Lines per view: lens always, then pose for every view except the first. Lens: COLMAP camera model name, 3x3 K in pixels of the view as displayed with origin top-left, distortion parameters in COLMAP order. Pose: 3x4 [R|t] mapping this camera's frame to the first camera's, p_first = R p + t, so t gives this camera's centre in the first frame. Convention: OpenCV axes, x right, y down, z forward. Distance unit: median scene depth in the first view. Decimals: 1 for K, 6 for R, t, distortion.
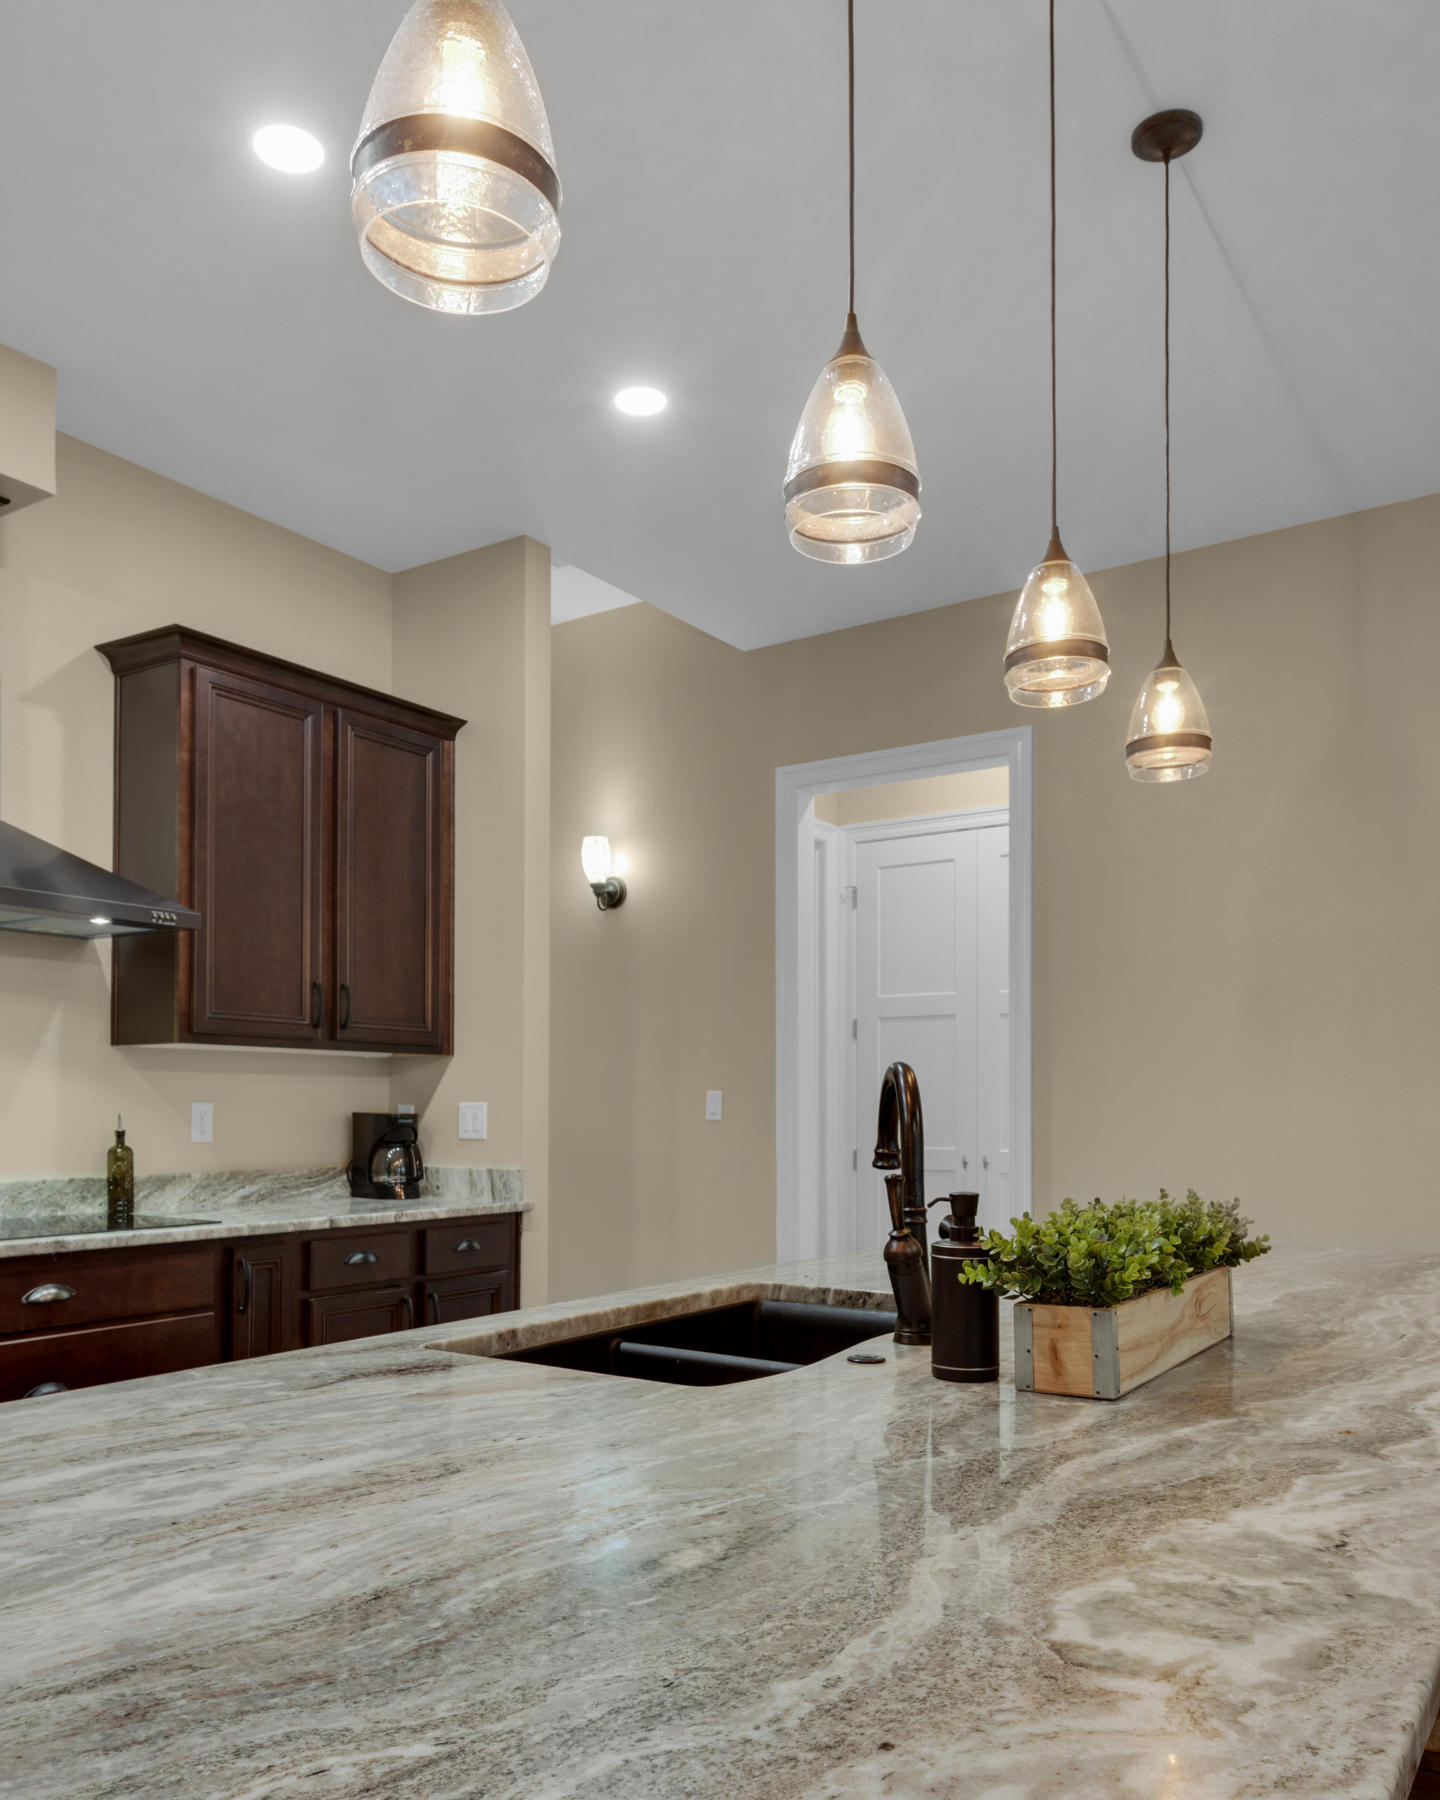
lens RADIAL K [[1373.1, 0, 706.8], [0, 1373.1, 1080.7], [0, 0, 1]] dist [-0.000996, -0.001293]
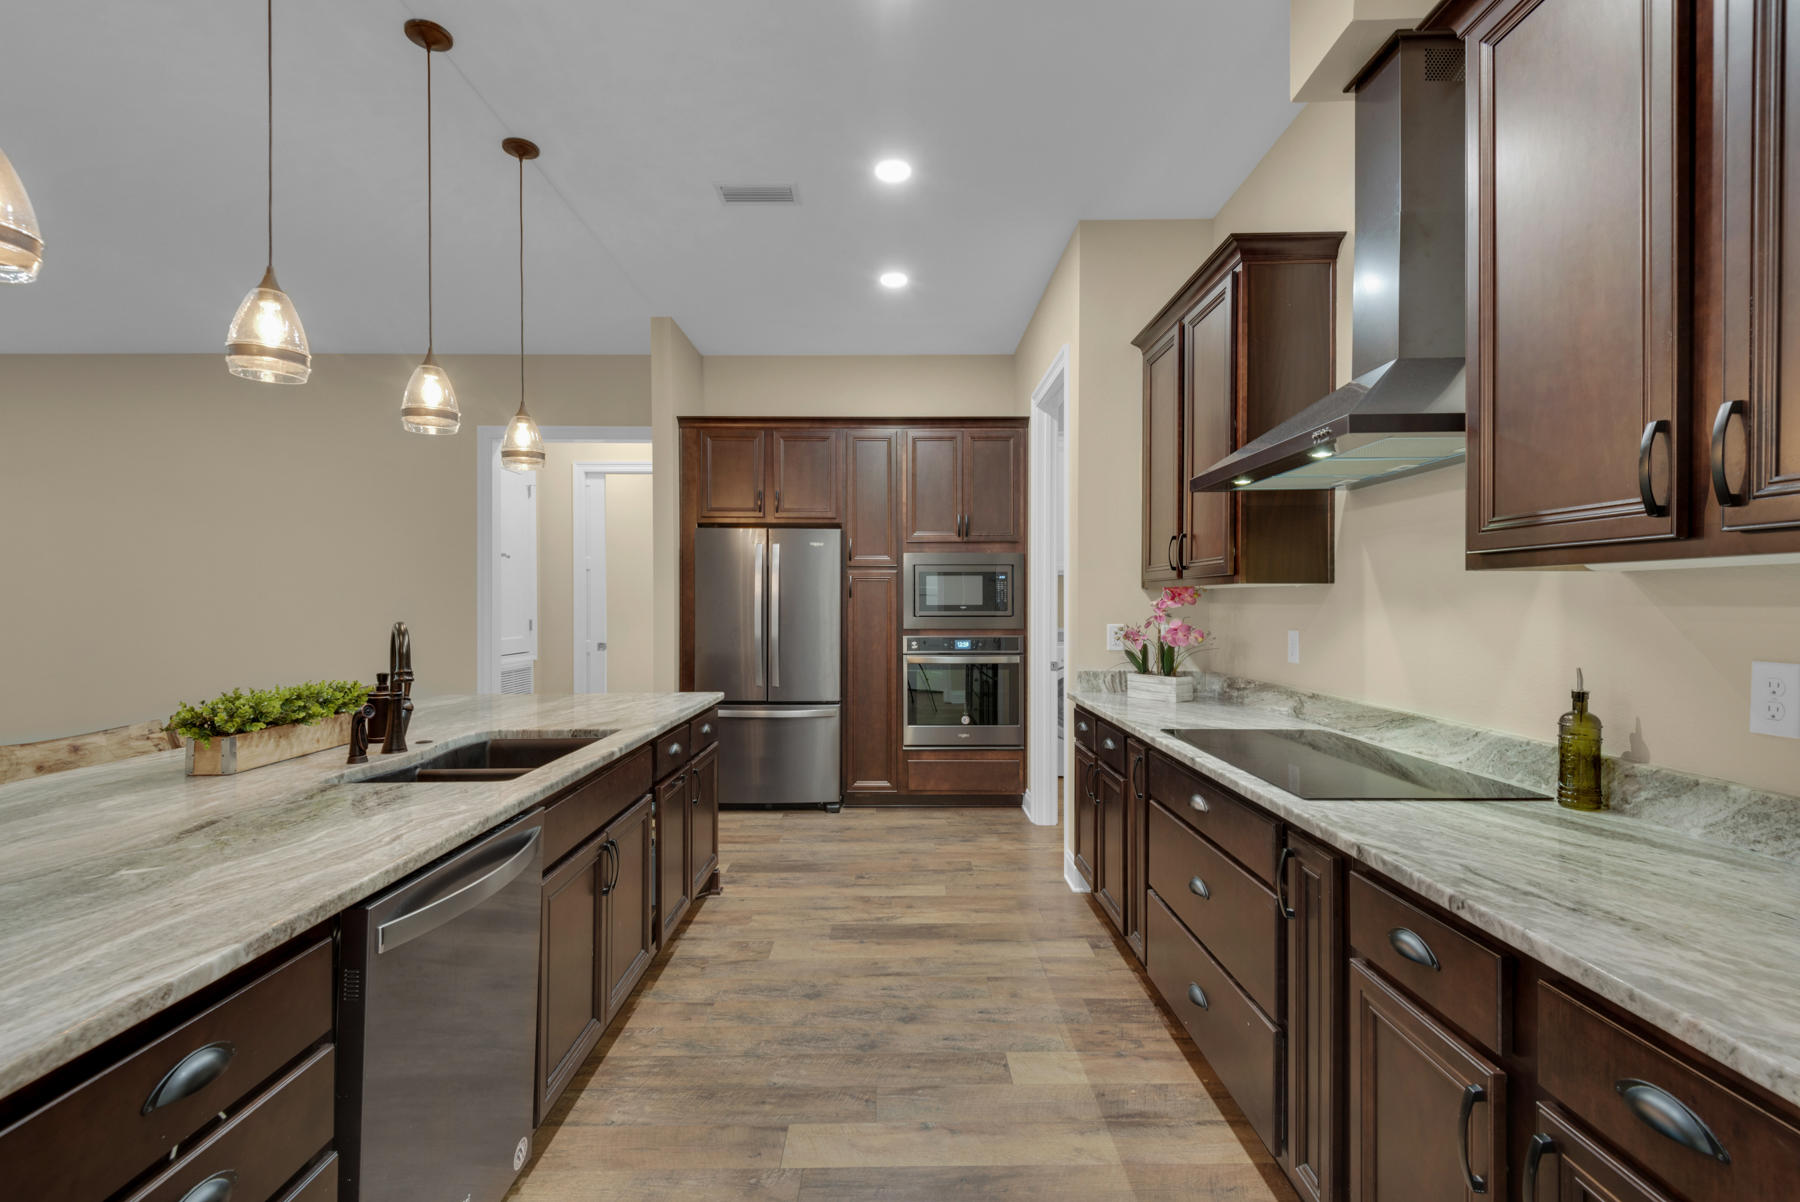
lens RADIAL K [[830.7, 0, 895.9], [0, 830.7, 601.0], [0, 0, 1]] dist [0.016356, -0.003190]
pose [[-0.830276, -0.002874, -0.557345, 0.104179], [0.010575, 0.999725, -0.020909, -0.004834], [0.557252, -0.023254, -0.830017, 1.093030]]
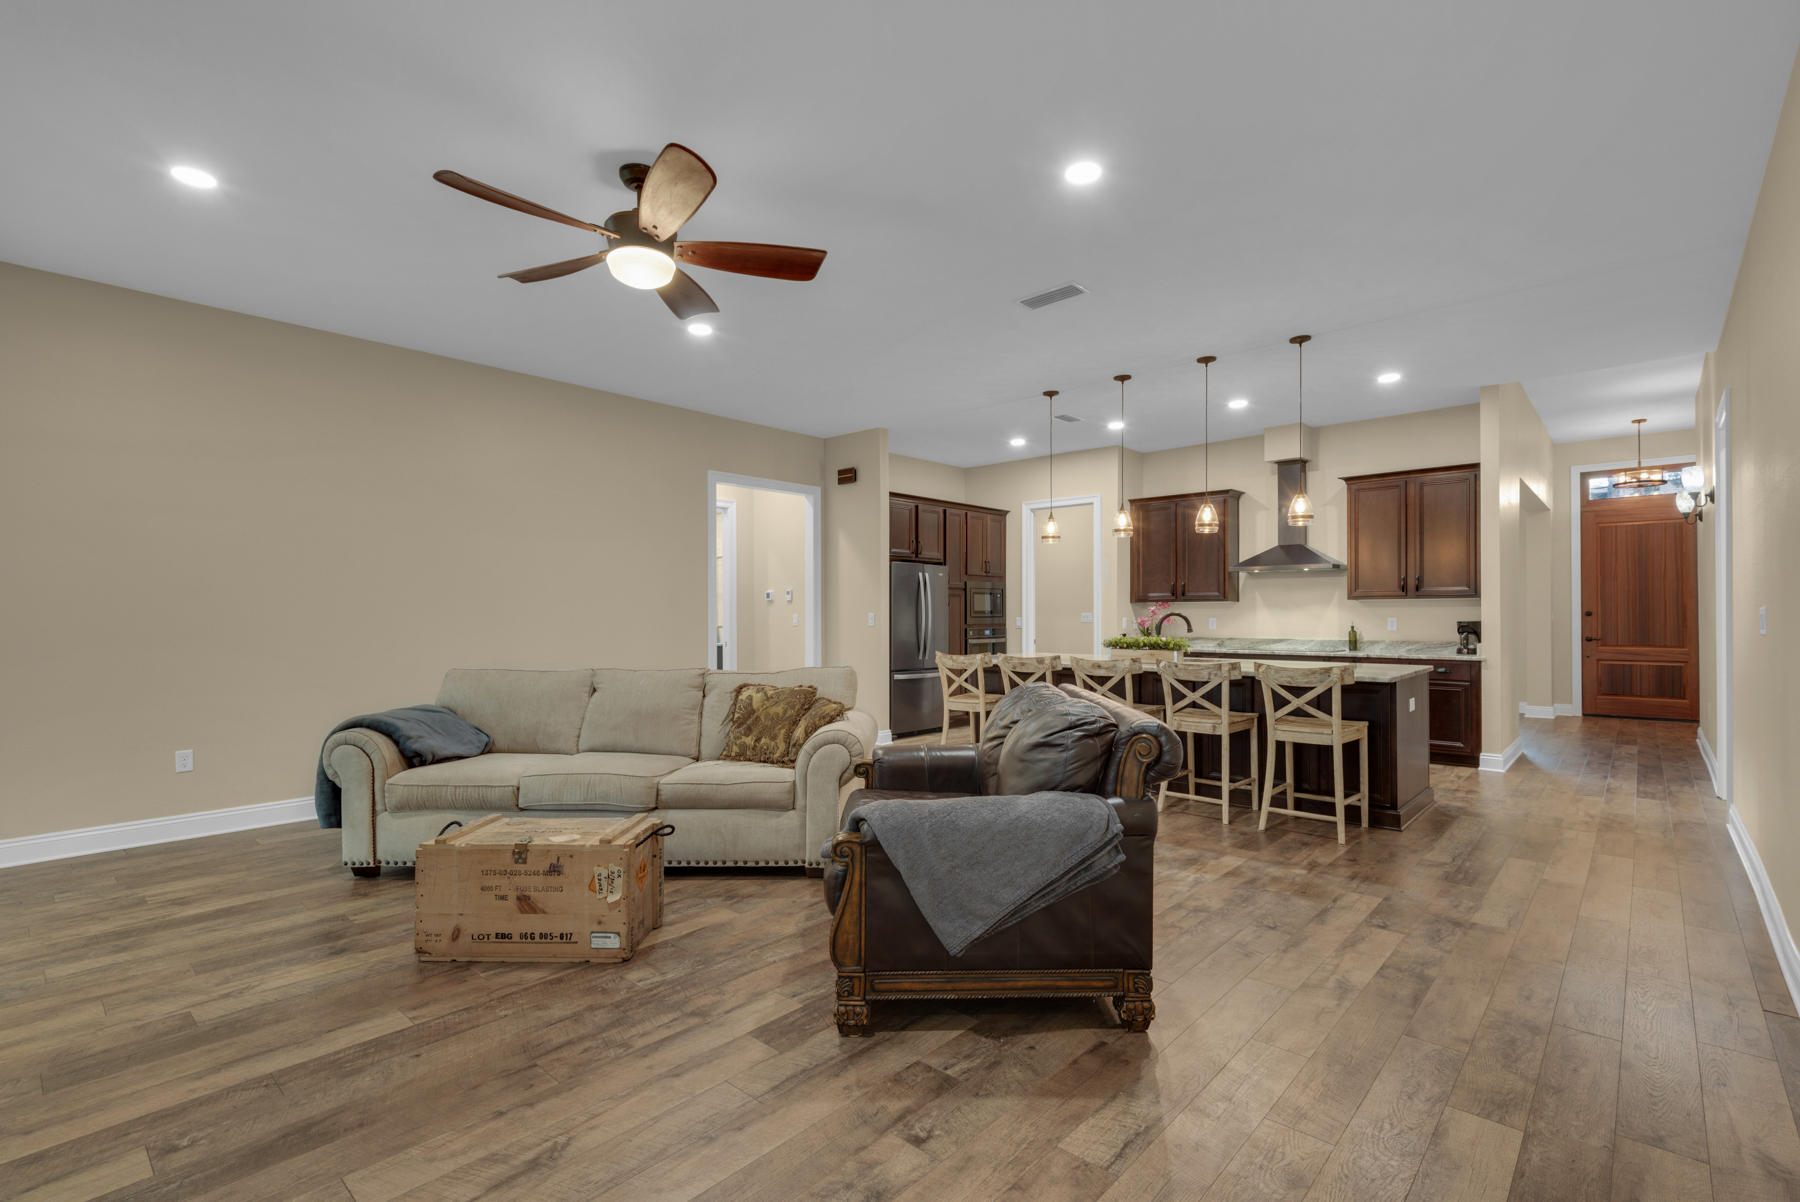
lens RADIAL K [[830.7, 0, 907.4], [0, 830.7, 612.8], [0, 0, 1]] dist [0.016356, -0.003190]
pose [[-0.124322, -0.003022, -0.992237, 1.623642], [0.026449, 0.999630, -0.006358, -0.010350], [0.991889, -0.027035, -0.124196, 0.164160]]
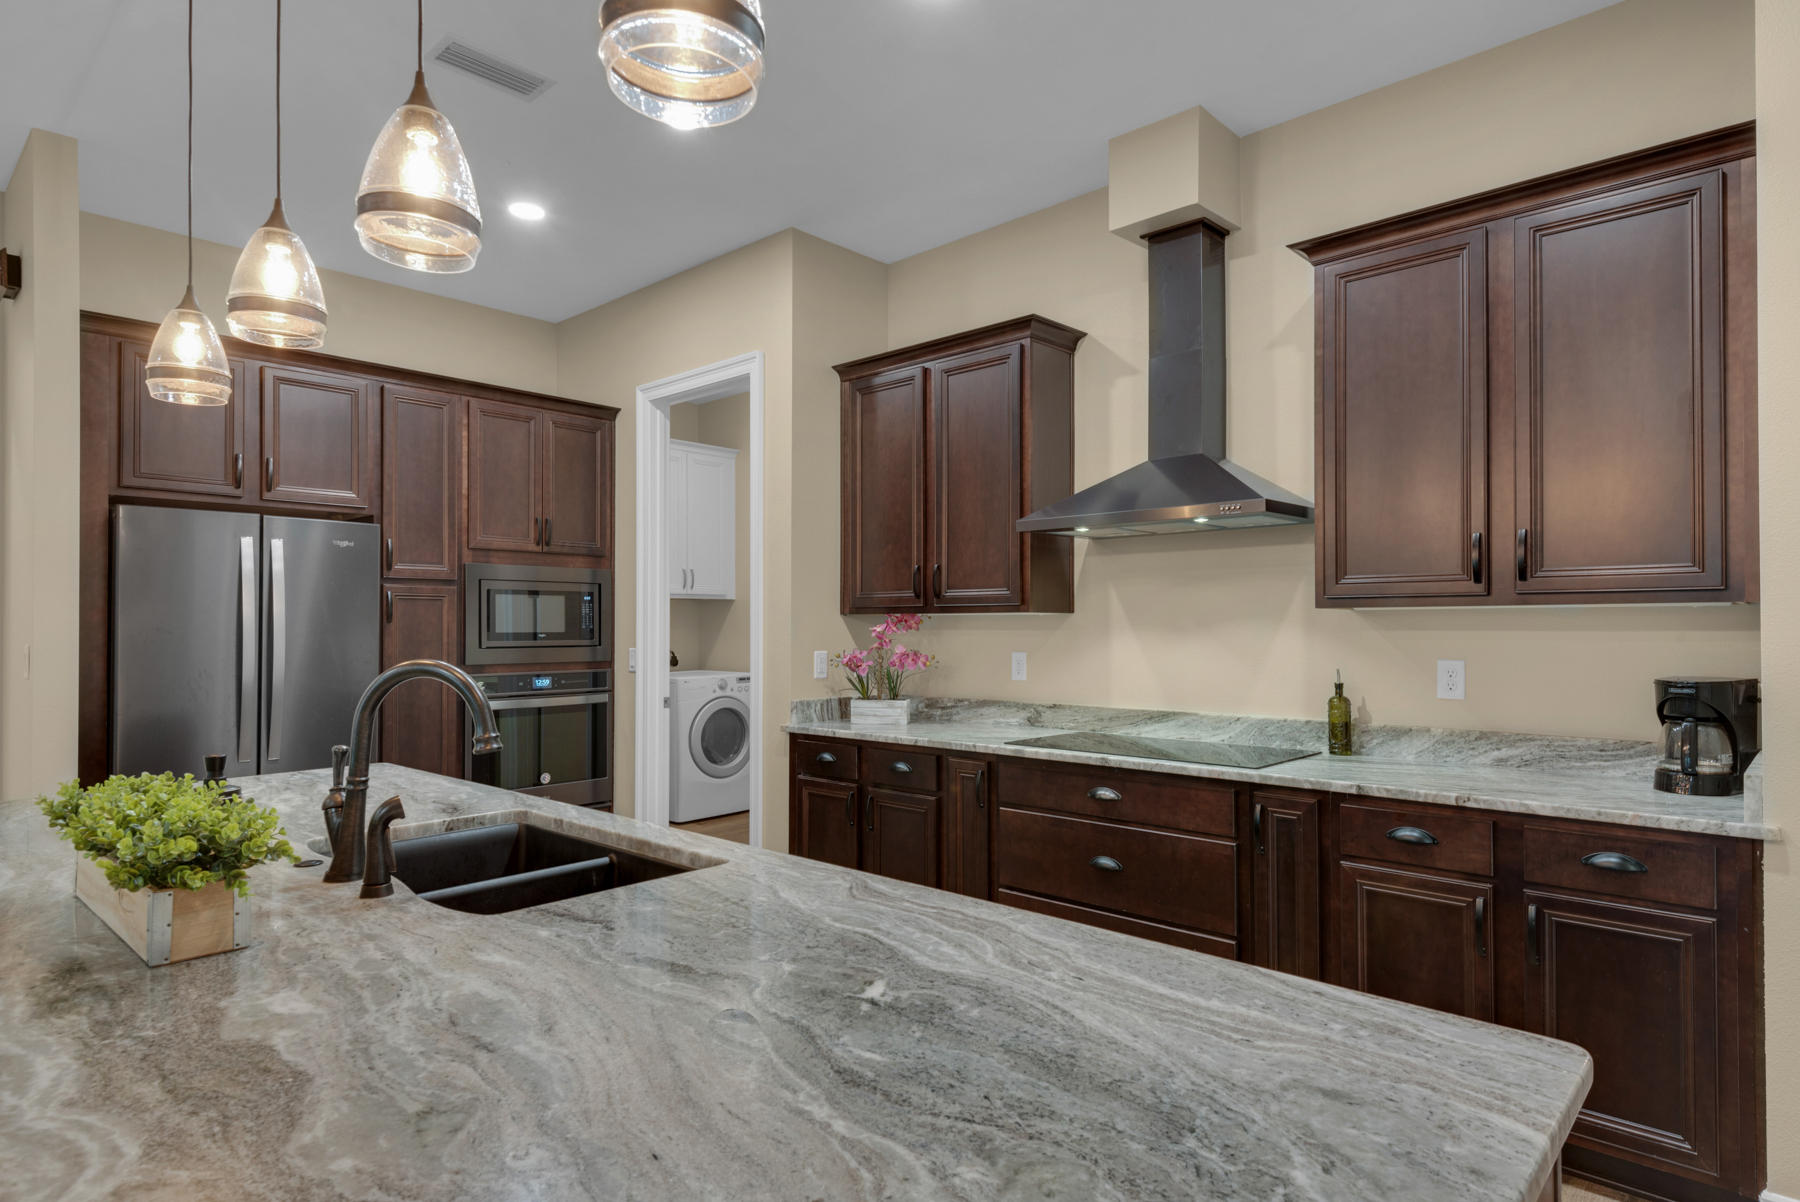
lens RADIAL K [[998.0, 0, 907.6], [0, 998.0, 616.3], [0, 0, 1]] dist [0.031231, -0.002817]
pose [[-0.158844, -0.012411, -0.987226, 0.441620], [0.022555, 0.999614, -0.016195, -0.013940], [0.987046, -0.024839, -0.158503, 0.727526]]
